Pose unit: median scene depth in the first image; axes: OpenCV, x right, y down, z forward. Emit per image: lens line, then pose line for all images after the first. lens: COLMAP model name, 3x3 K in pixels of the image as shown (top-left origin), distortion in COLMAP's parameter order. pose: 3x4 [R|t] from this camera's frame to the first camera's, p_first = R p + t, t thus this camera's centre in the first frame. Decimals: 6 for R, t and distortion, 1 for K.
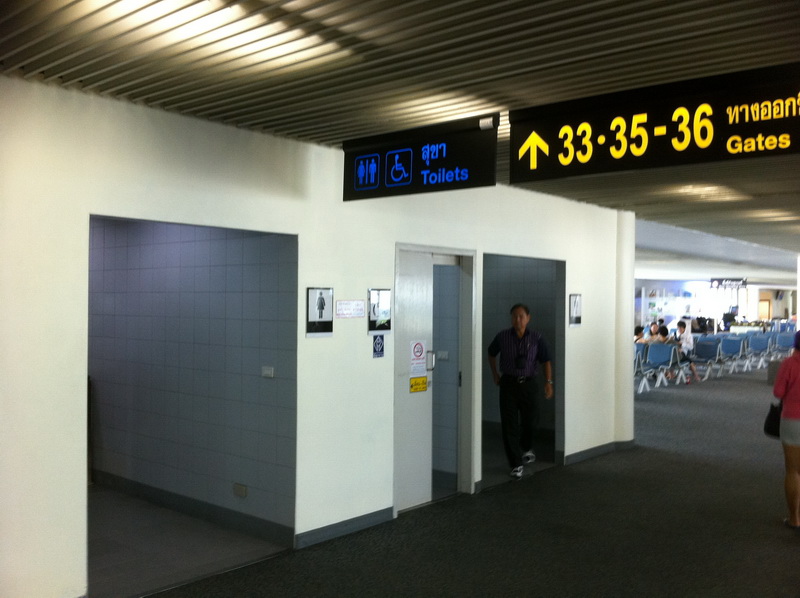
lens RADIAL K [[767.7, 0, 400.0], [0, 767.7, 299.0], [0, 0, 1]] dist [0.009635, -0.212107]
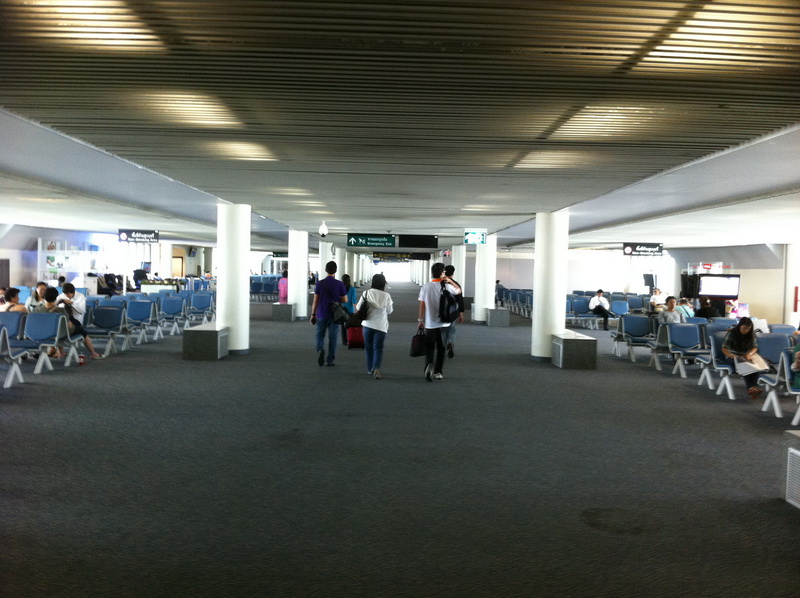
lens RADIAL K [[767.7, 0, 400.0], [0, 767.7, 299.0], [0, 0, 1]] dist [0.009635, -0.212107]
pose [[0.745370, -0.014846, 0.666486, 0.067449], [-0.023772, 0.998524, 0.048828, 0.001490], [-0.666227, -0.052239, 0.743917, 0.144409]]
